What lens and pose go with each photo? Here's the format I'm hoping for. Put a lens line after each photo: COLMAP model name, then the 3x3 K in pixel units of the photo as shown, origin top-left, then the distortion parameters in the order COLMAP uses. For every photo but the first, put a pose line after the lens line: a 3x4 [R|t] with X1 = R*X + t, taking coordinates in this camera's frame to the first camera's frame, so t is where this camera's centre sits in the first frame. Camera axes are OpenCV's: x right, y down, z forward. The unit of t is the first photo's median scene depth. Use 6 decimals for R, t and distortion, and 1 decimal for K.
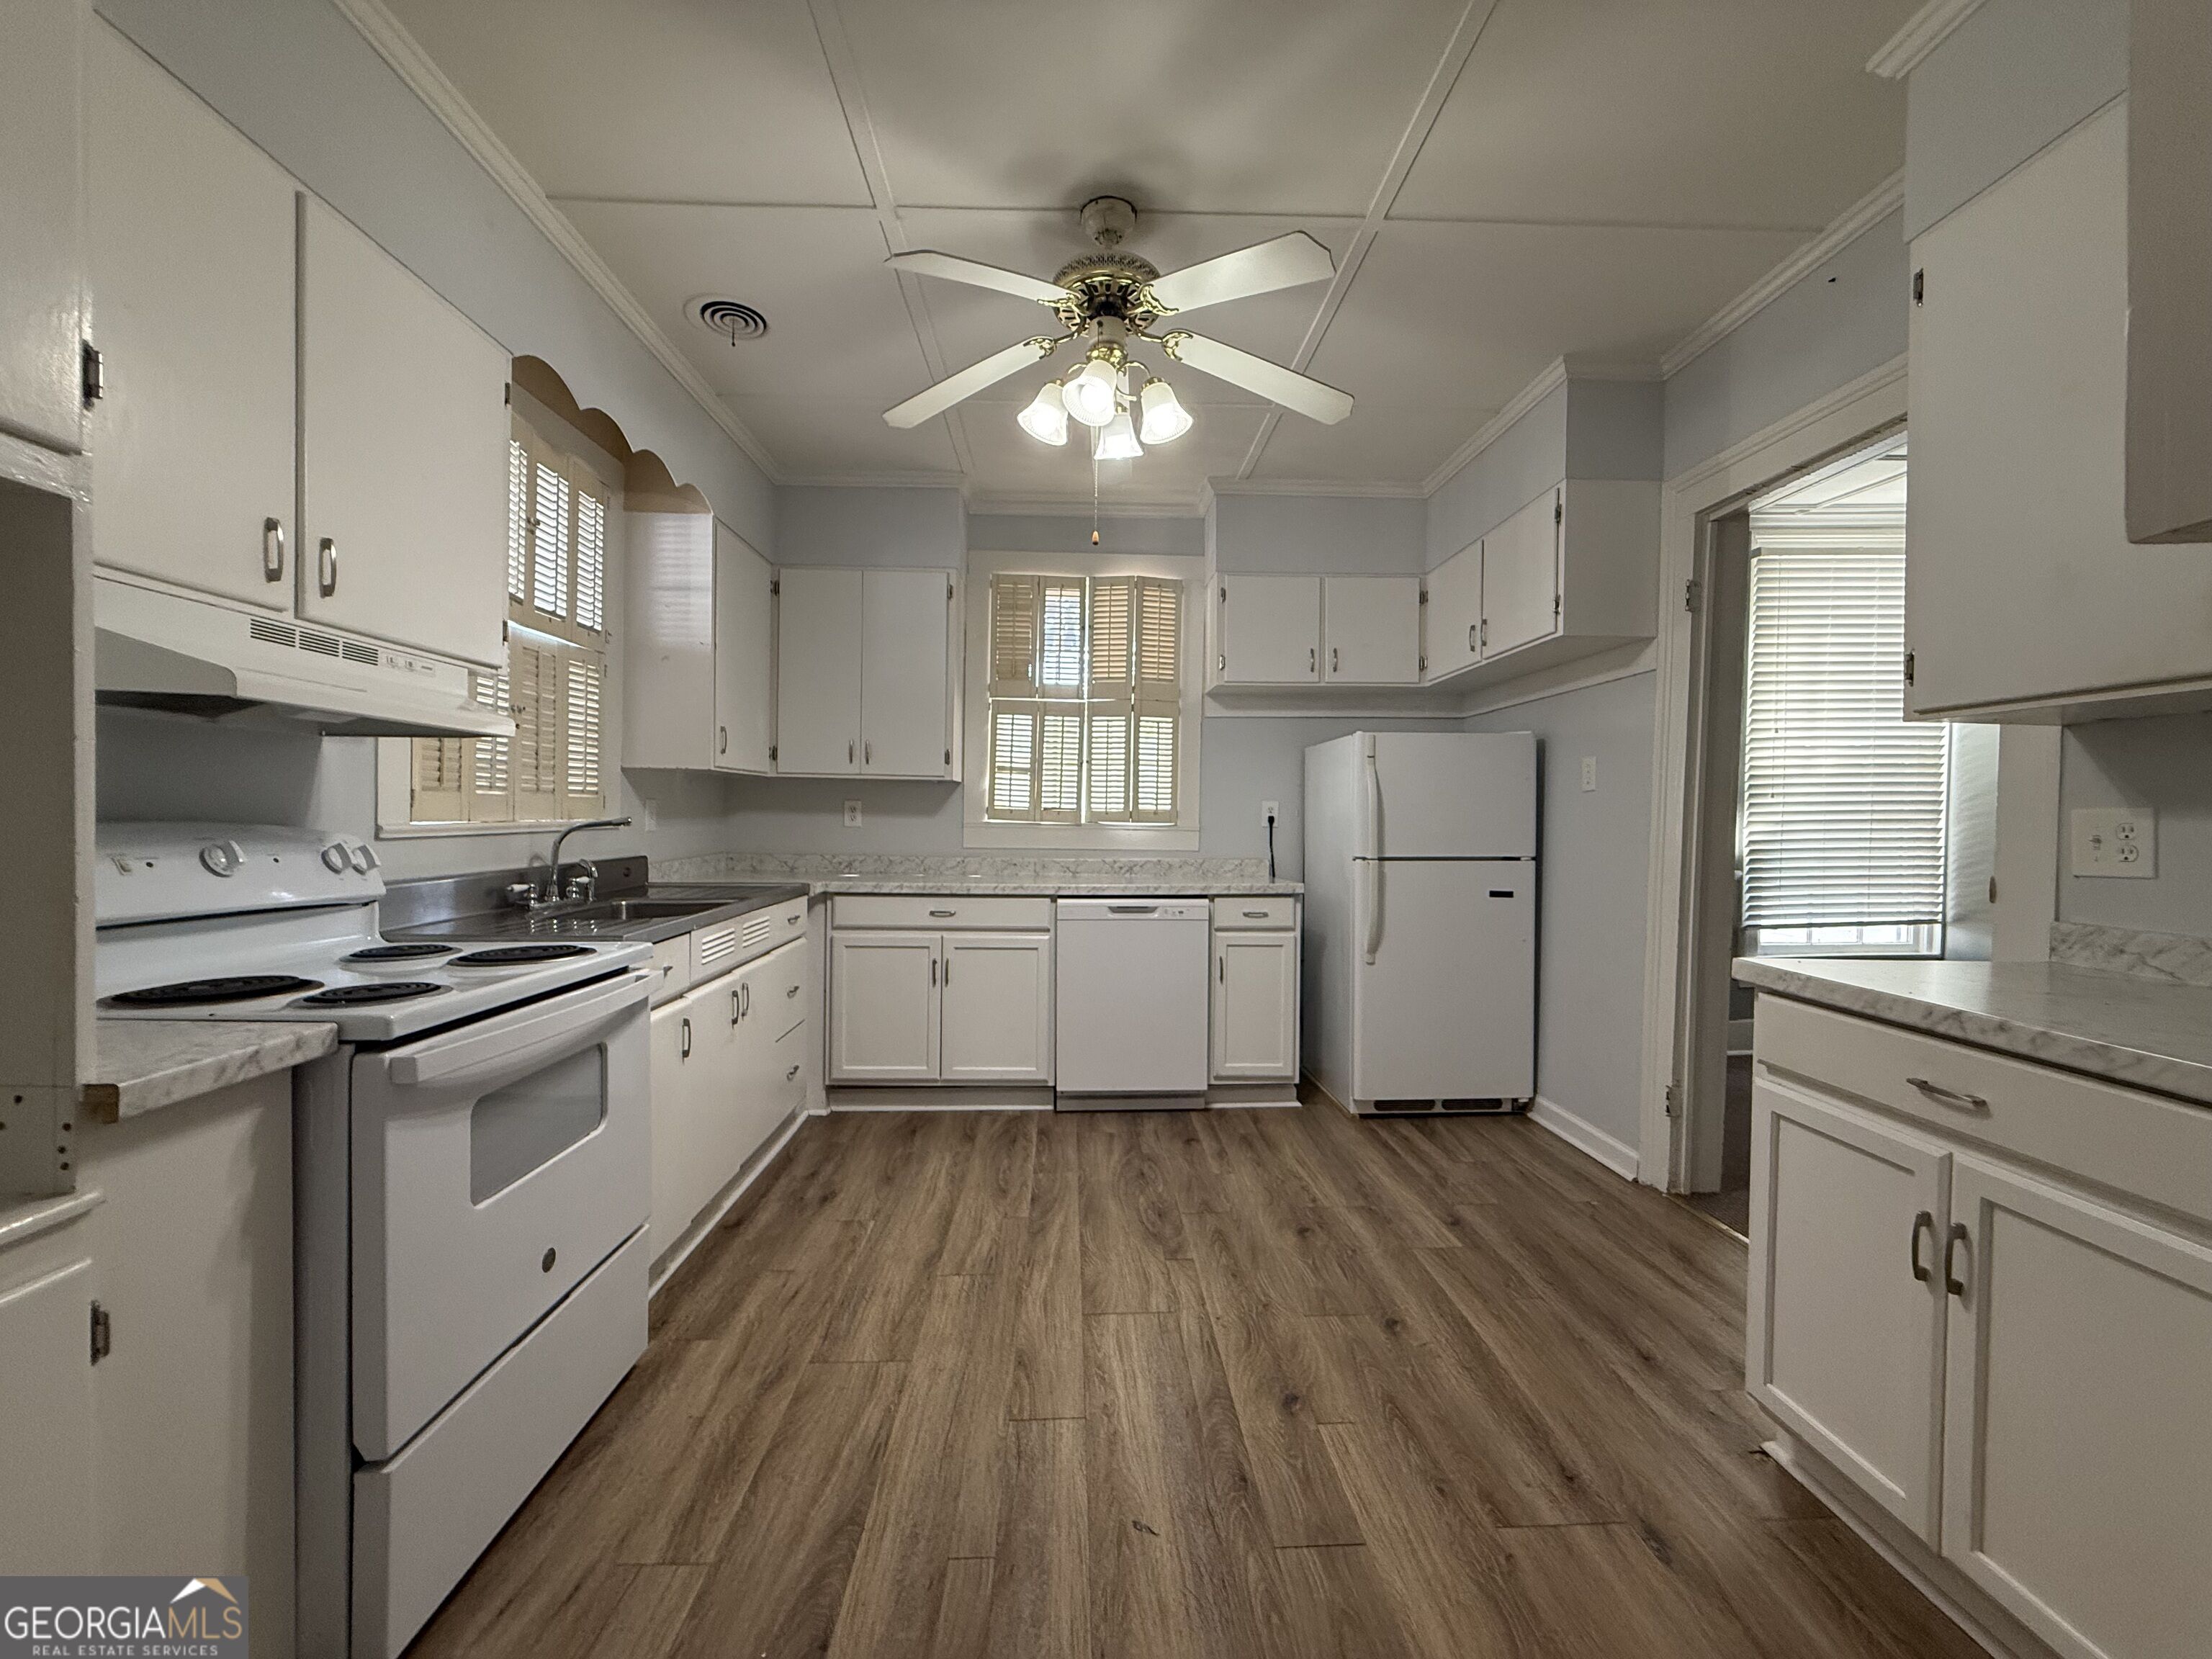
lens RADIAL K [[882.4, 0, 1108.3], [0, 882.4, 829.4], [0, 0, 1]] dist [0.002413, -0.000538]
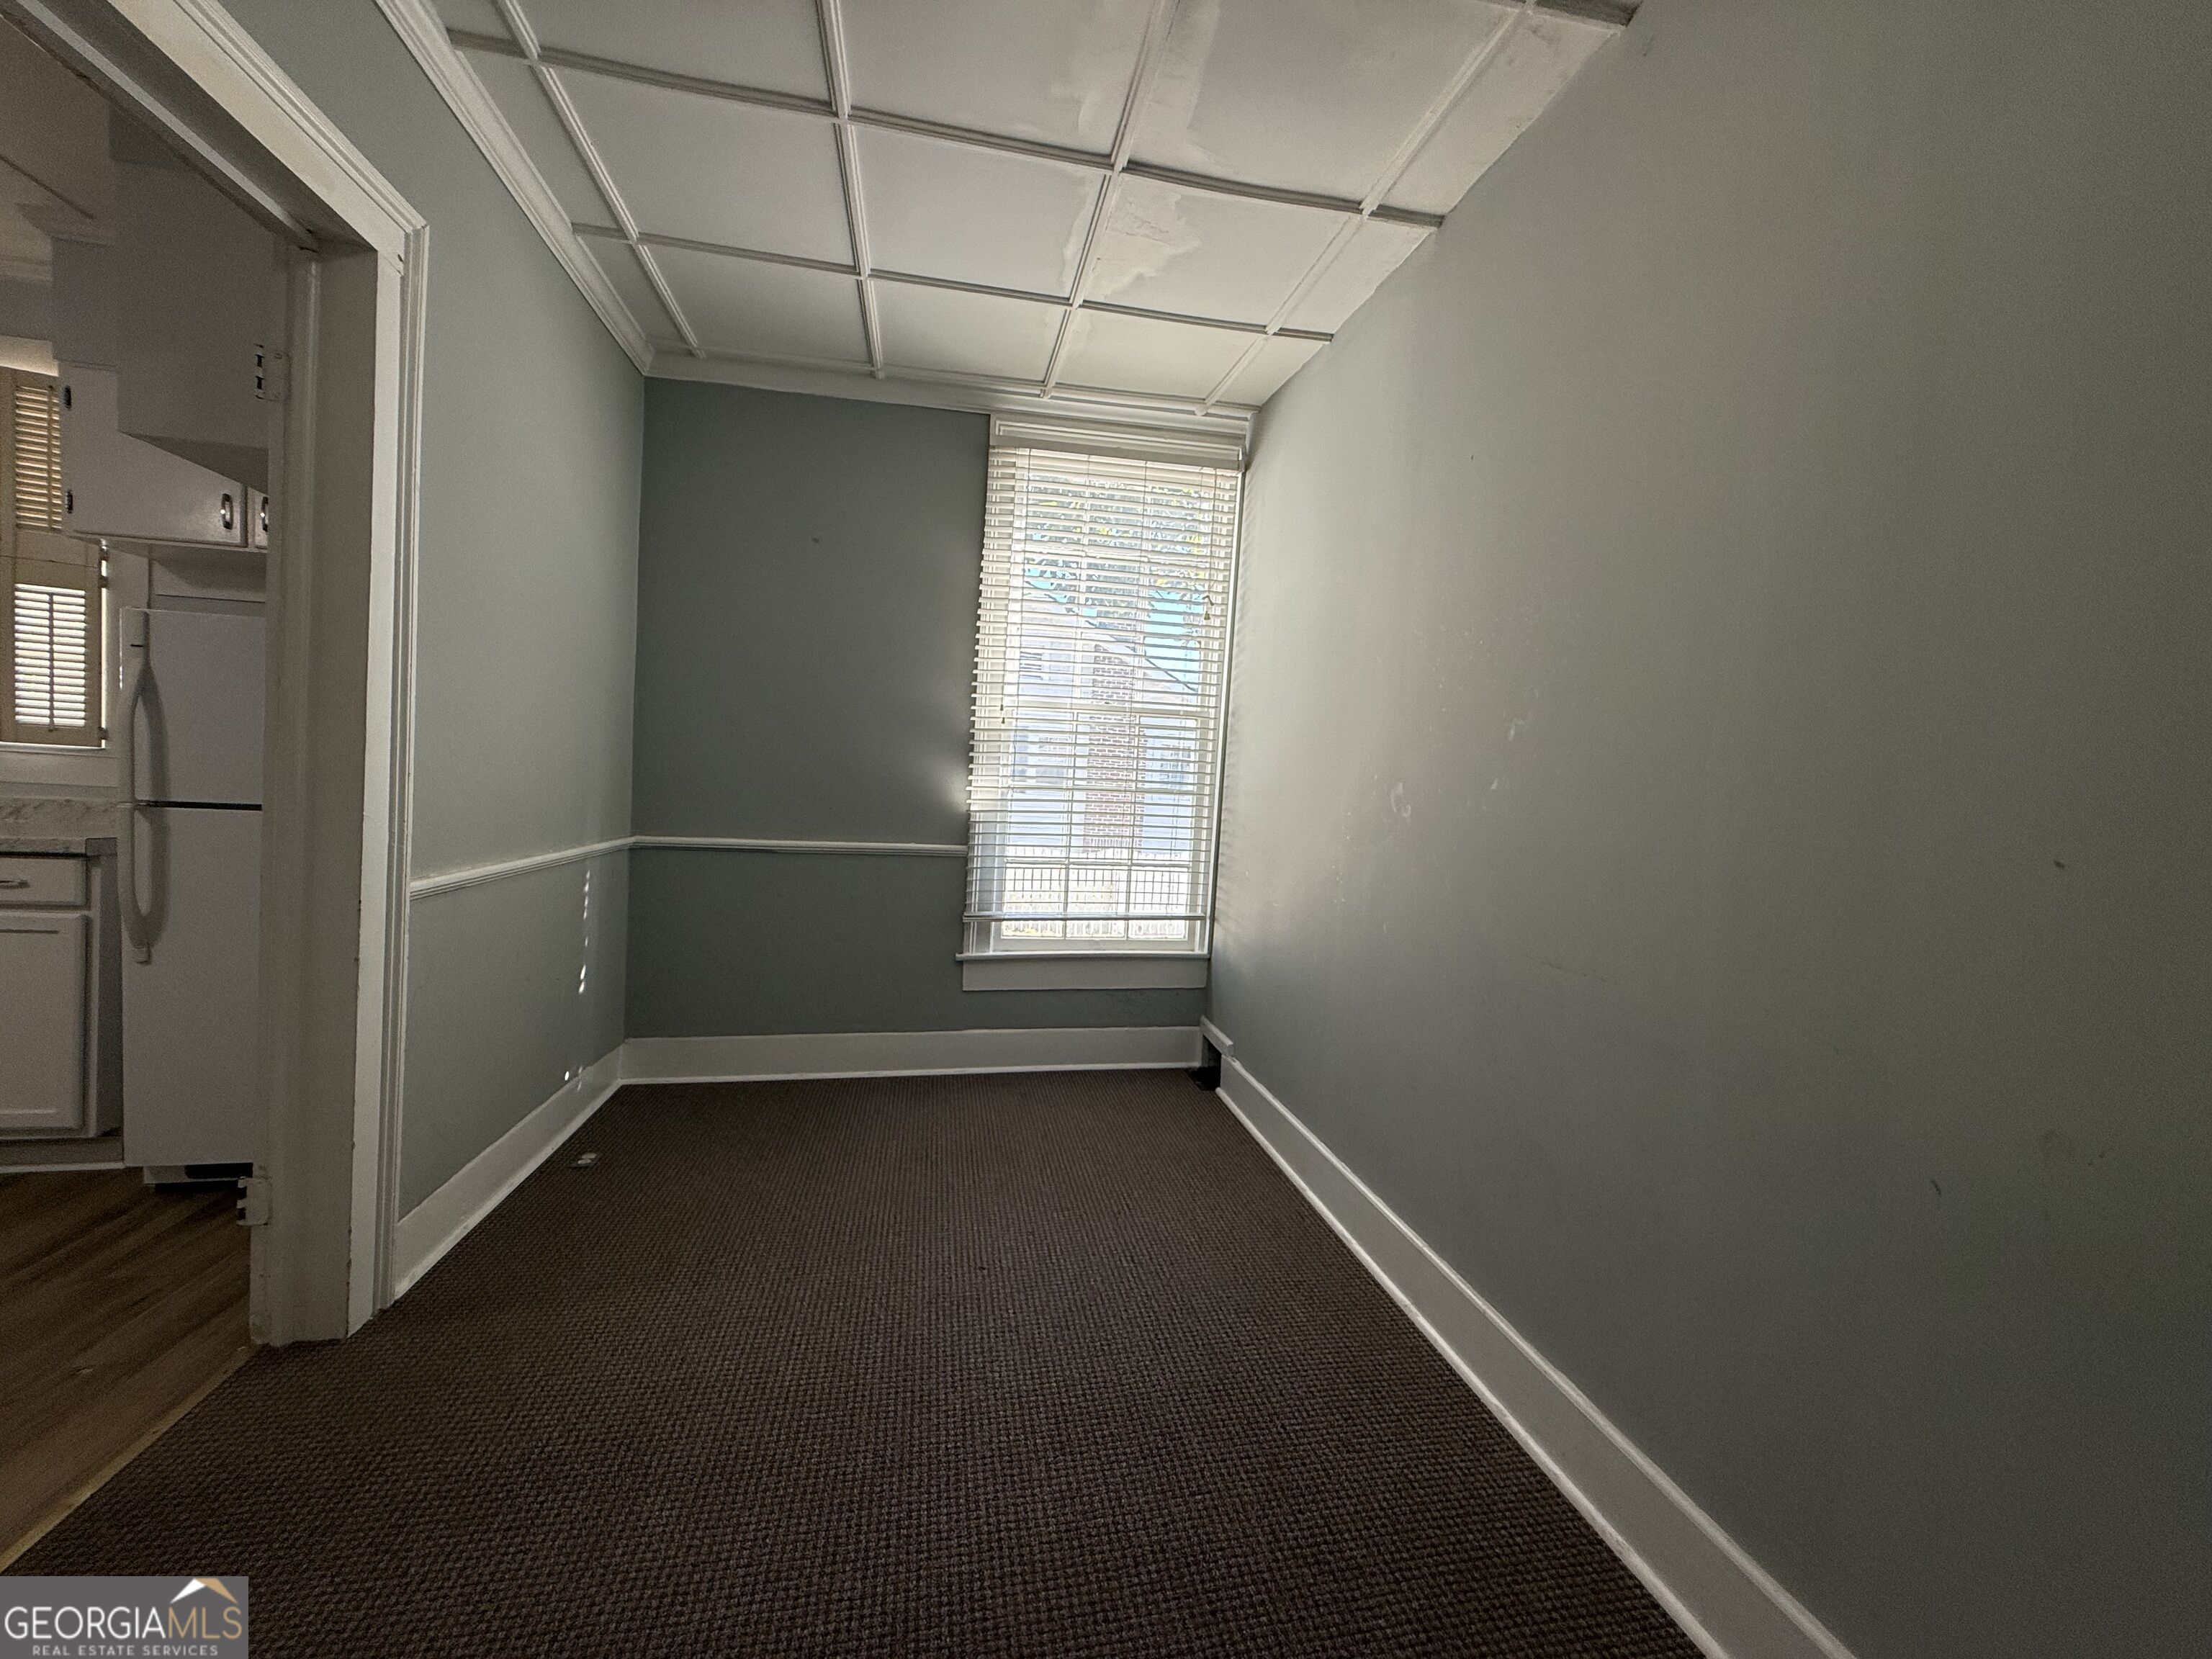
lens RADIAL K [[882.4, 0, 1108.6], [0, 882.4, 834.5], [0, 0, 1]] dist [0.002413, -0.000538]
pose [[0.986886, 0.039490, 0.156513, 1.038643], [-0.045822, 0.998262, 0.037055, -0.000555], [-0.154778, -0.043741, 0.986981, 0.280354]]
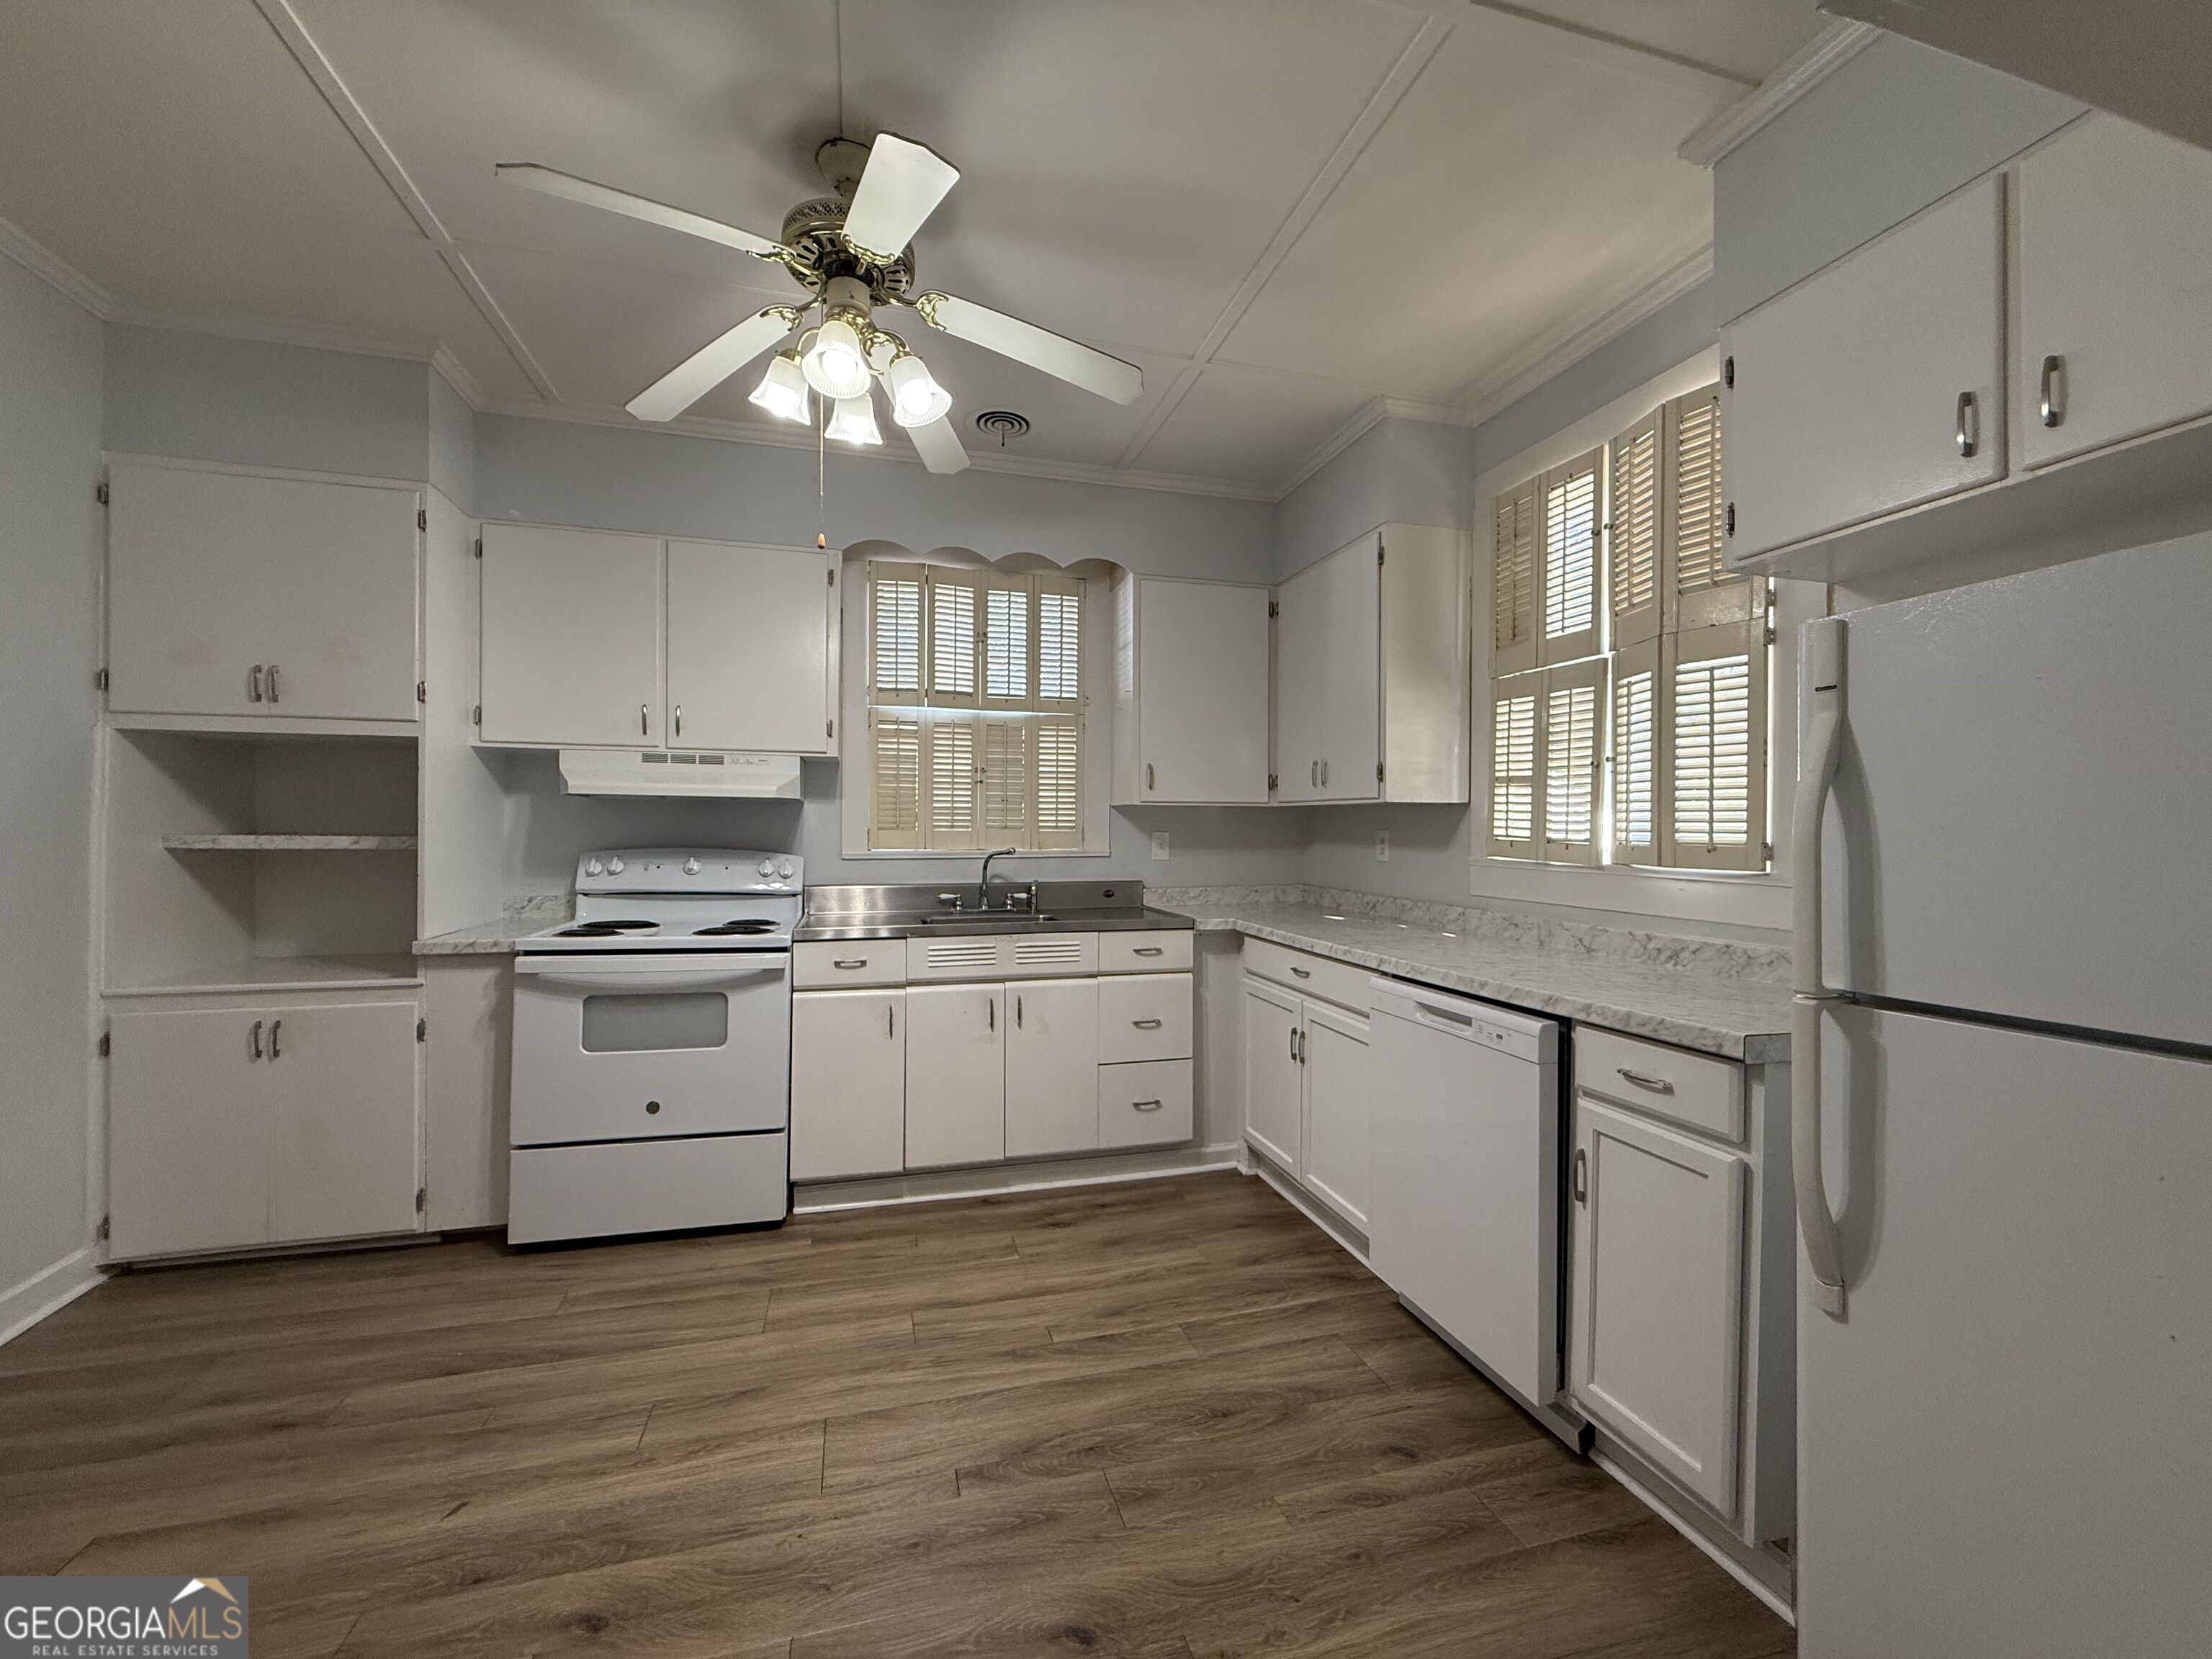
lens RADIAL K [[882.4, 0, 1094.6], [0, 882.4, 830.8], [0, 0, 1]] dist [0.002413, -0.000538]
pose [[0.225784, -0.008672, -0.974139, 0.643619], [-0.019816, 0.999713, -0.013492, -0.021061], [0.973976, 0.022350, 0.225547, 0.753988]]
